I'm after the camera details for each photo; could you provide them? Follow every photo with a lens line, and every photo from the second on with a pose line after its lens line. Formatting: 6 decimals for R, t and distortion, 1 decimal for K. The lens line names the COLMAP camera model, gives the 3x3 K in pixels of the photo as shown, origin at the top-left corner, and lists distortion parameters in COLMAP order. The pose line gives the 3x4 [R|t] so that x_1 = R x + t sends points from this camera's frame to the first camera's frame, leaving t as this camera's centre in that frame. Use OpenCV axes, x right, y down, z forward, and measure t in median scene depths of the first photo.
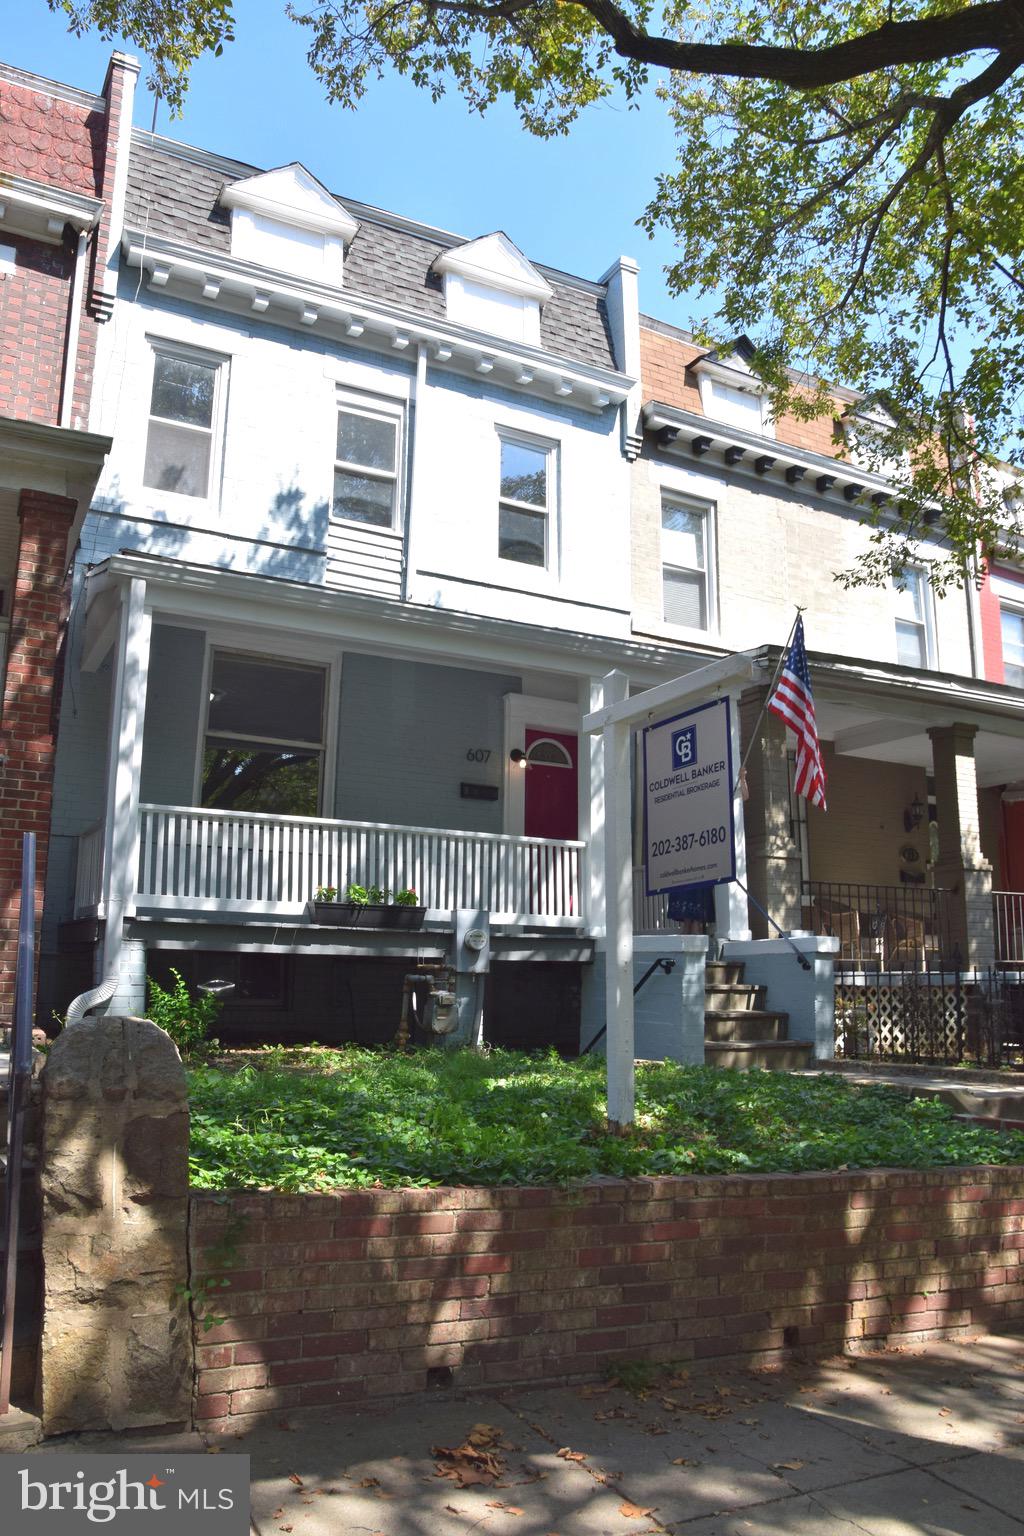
lens RADIAL K [[1116.1, 0, 512.0], [0, 1116.1, 768.0], [0, 0, 1]] dist [-0.131582, 0.080704]
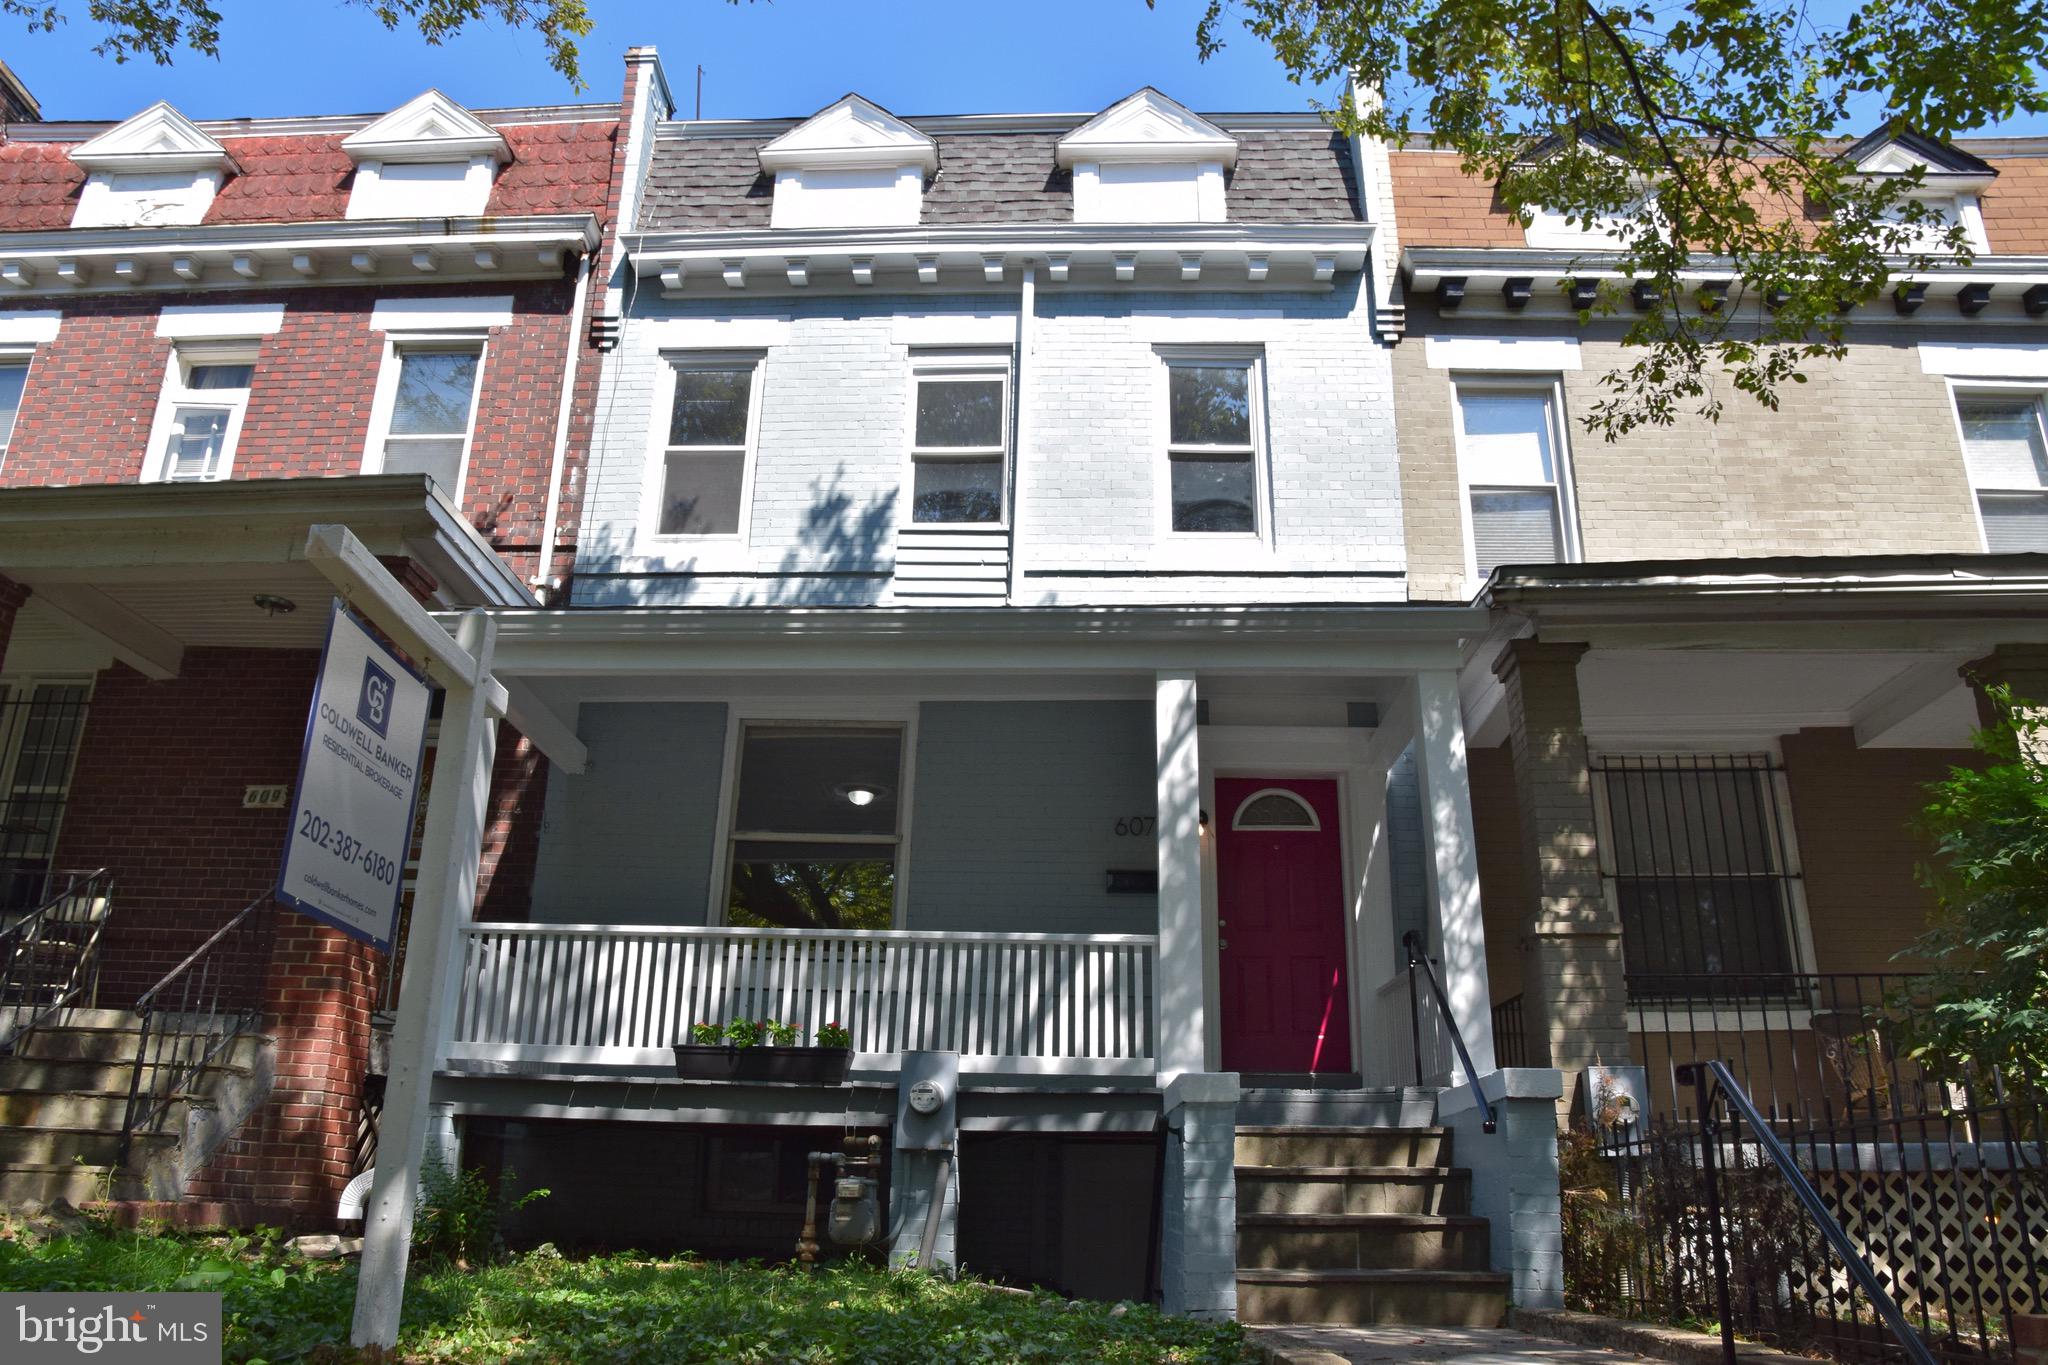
lens RADIAL K [[1488.2, 0, 1030.0], [0, 1488.2, 686.7], [0, 0, 1]] dist [-0.131582, 0.080704]
pose [[0.864161, -0.168934, -0.474011, 0.368078], [0.092852, 0.979321, -0.179745, 0.064022], [0.494574, 0.111316, 0.861978, 0.219957]]
